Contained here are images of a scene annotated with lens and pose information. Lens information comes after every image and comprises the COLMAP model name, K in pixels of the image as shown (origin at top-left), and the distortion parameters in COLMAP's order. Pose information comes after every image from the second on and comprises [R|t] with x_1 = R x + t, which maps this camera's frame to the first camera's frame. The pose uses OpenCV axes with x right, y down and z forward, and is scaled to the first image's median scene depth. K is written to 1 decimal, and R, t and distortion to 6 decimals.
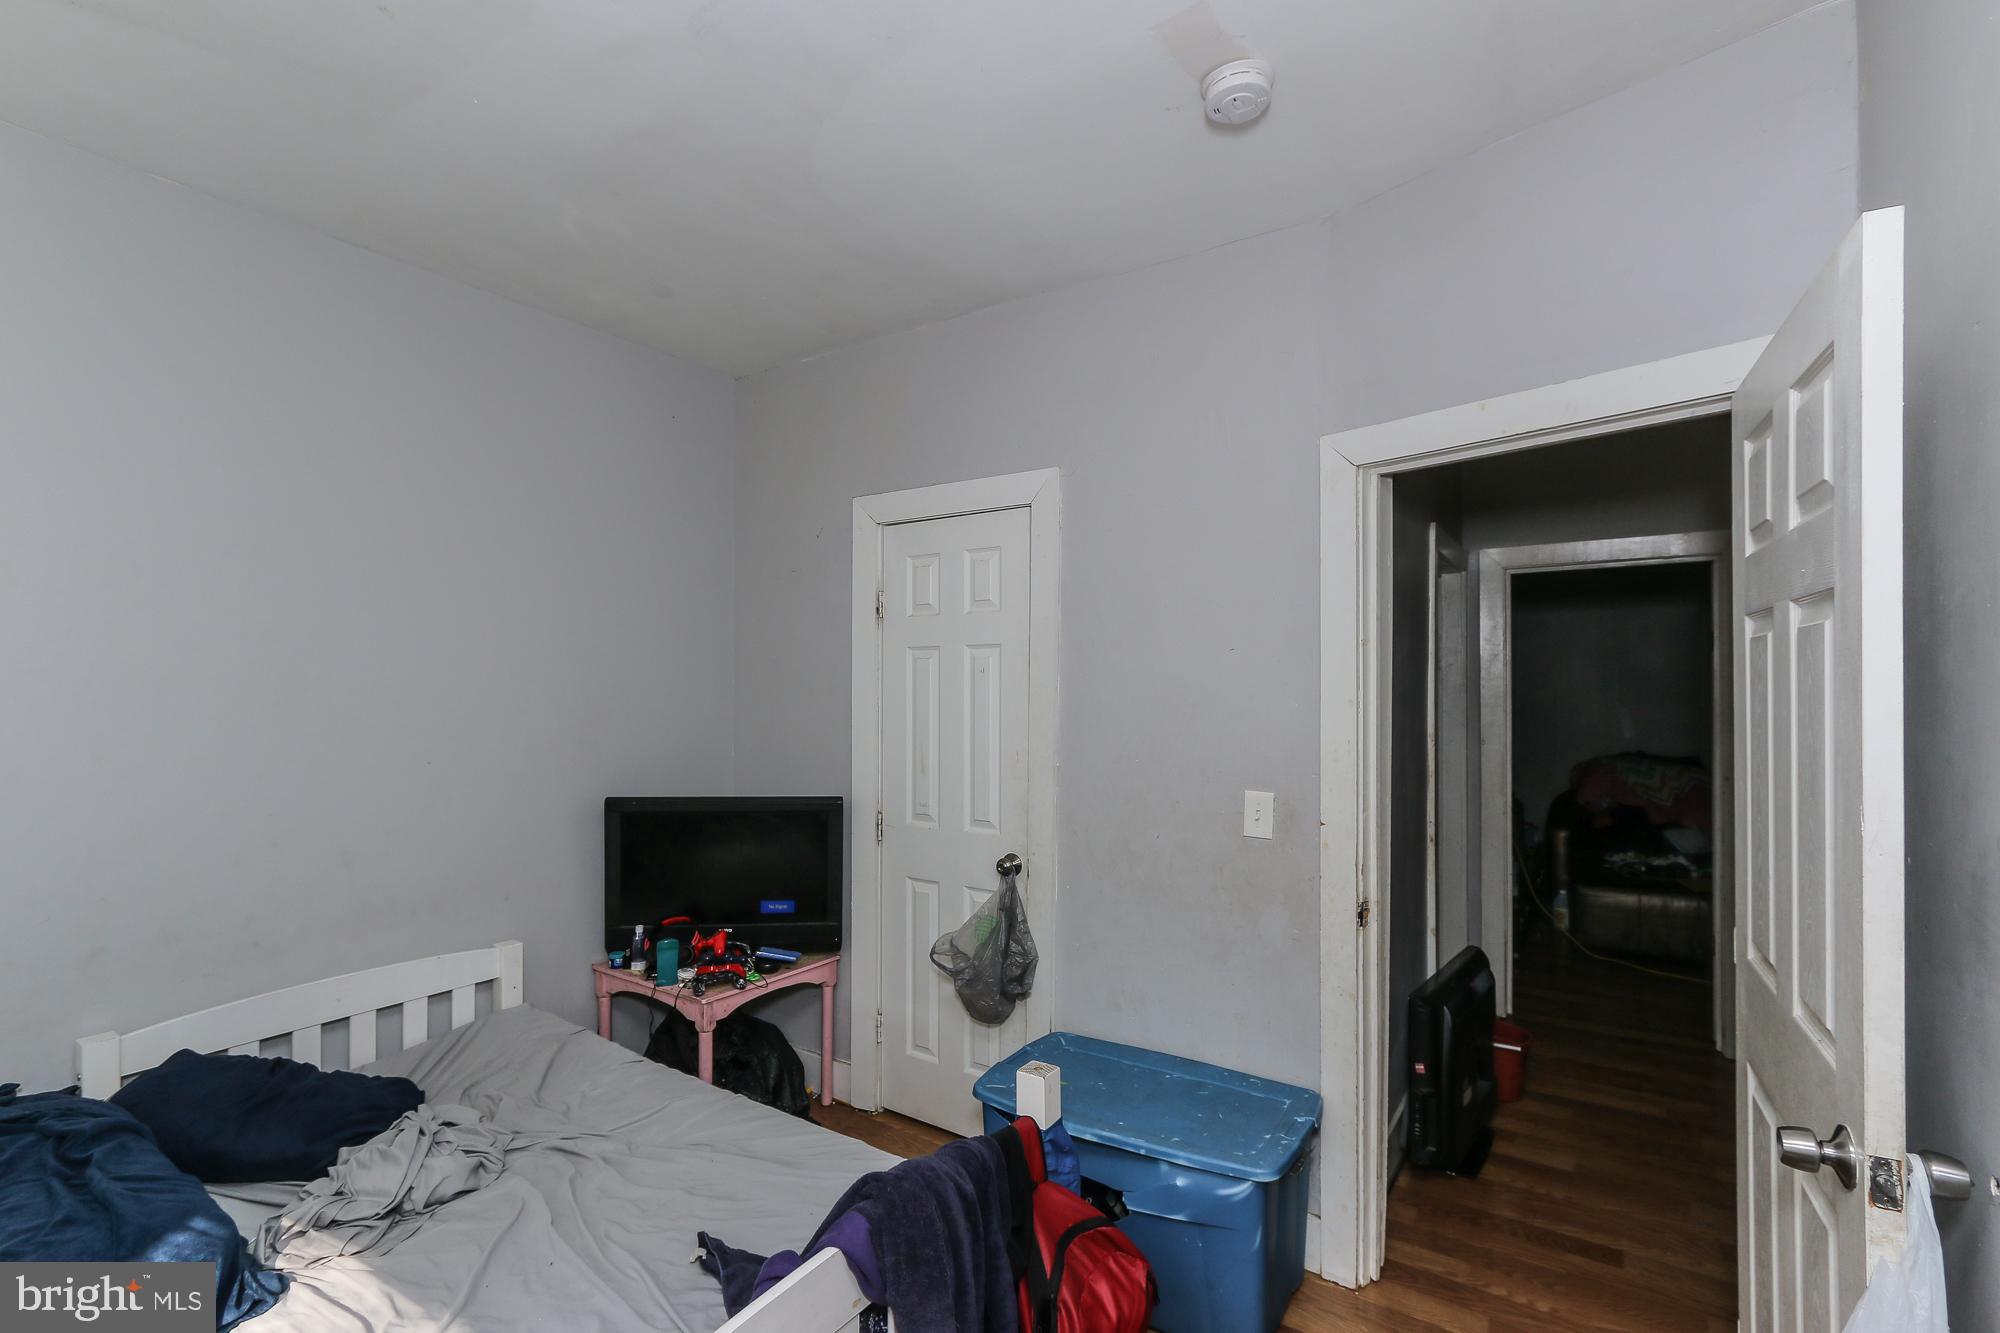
lens RADIAL K [[941.4, 0, 1007.4], [0, 941.4, 671.5], [0, 0, 1]] dist [0.002058, 0.001747]
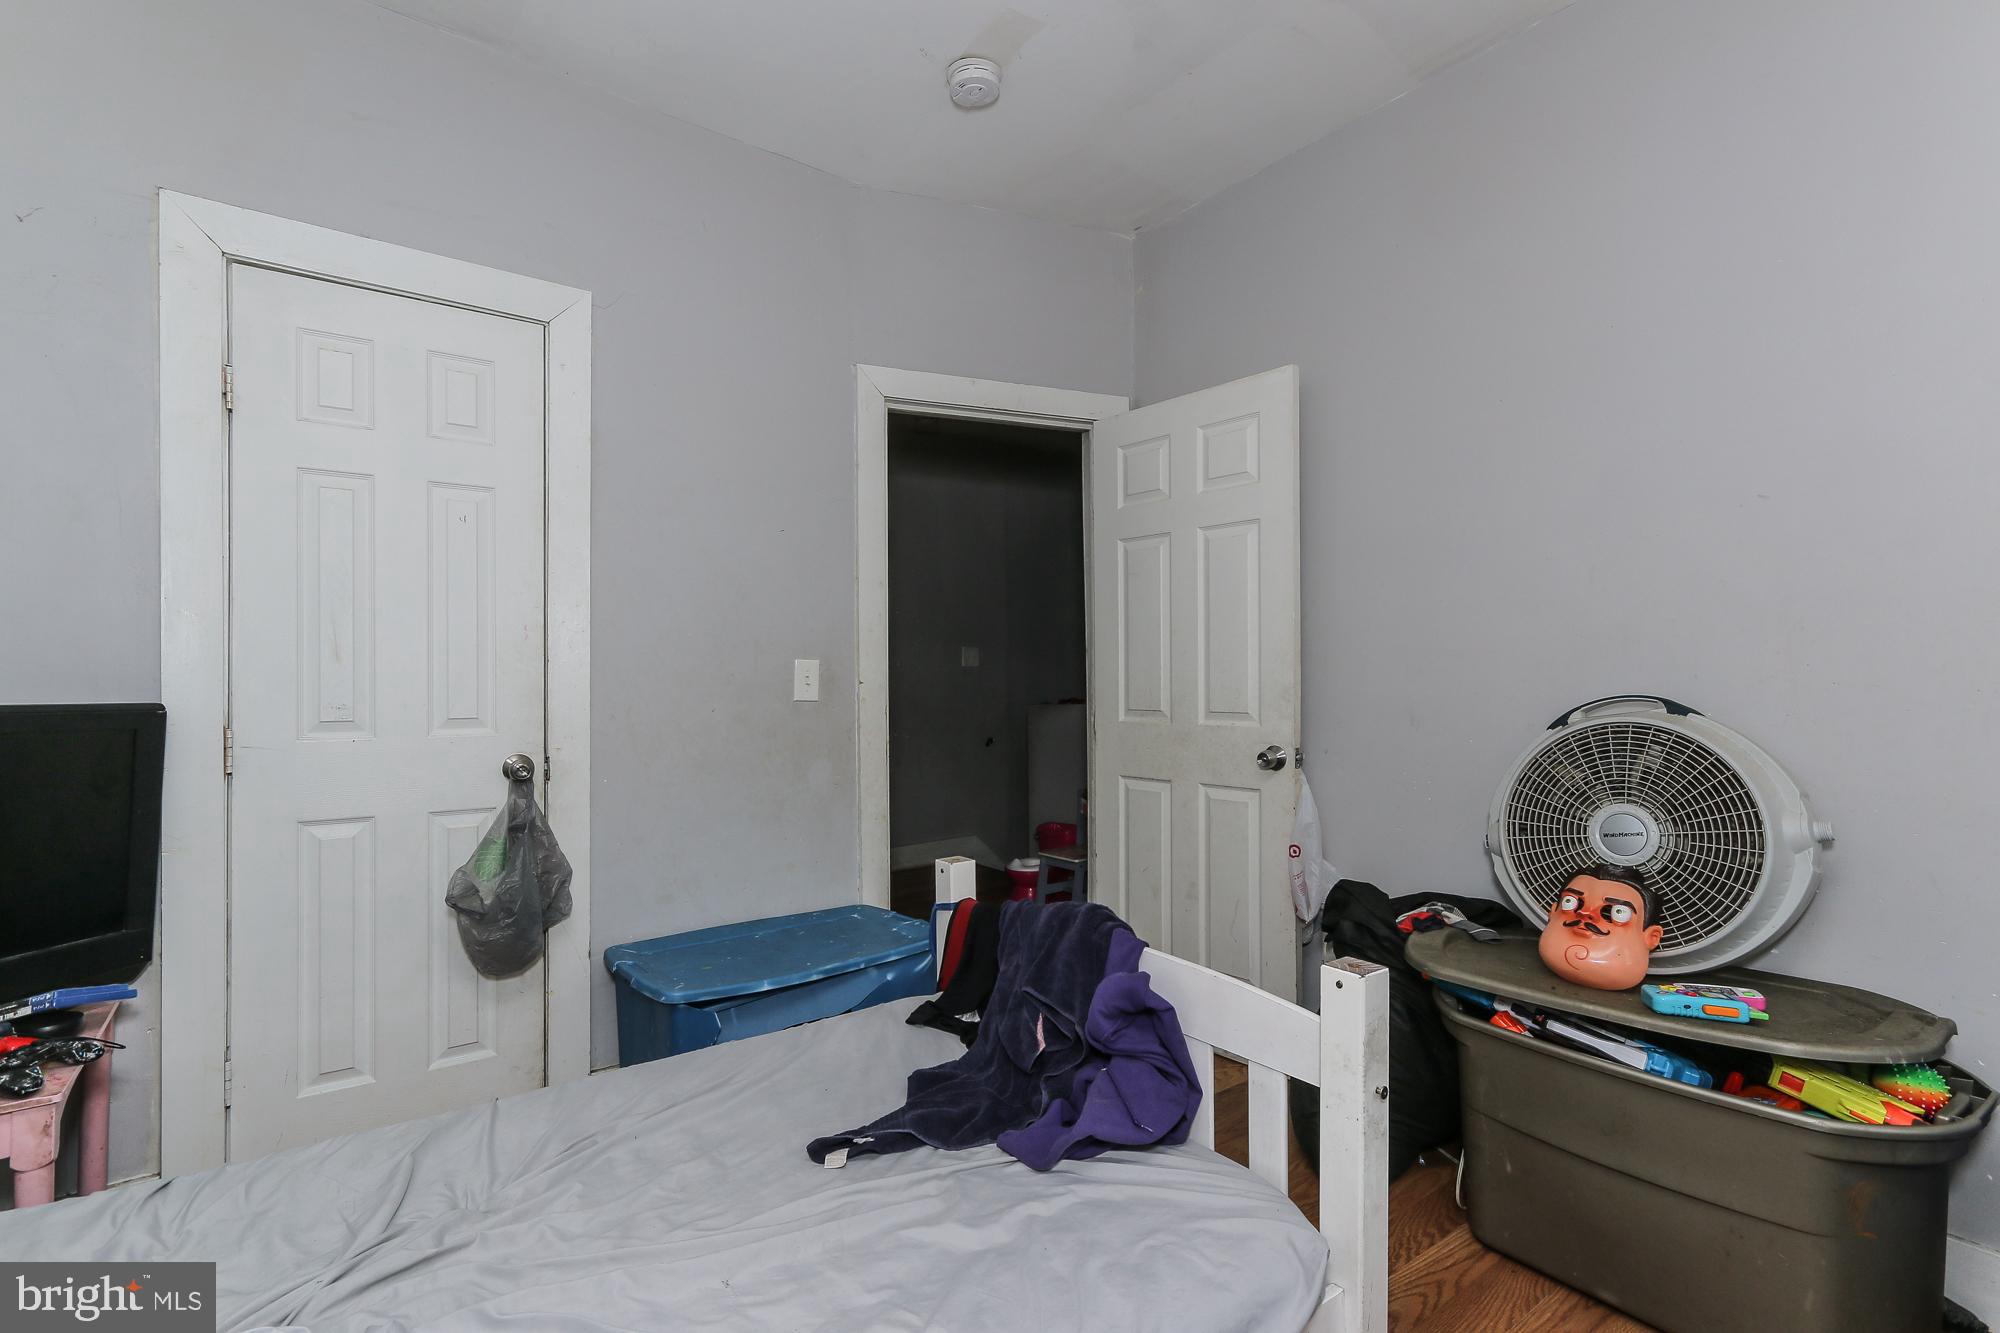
lens RADIAL K [[941.4, 0, 999.1], [0, 941.4, 668.0], [0, 0, 1]] dist [0.002058, 0.001747]
pose [[0.299522, 0.007374, 0.954061, -0.707494], [-0.005972, 0.999965, -0.005854, 0.136714], [-0.954071, -0.003944, 0.299556, 0.425383]]
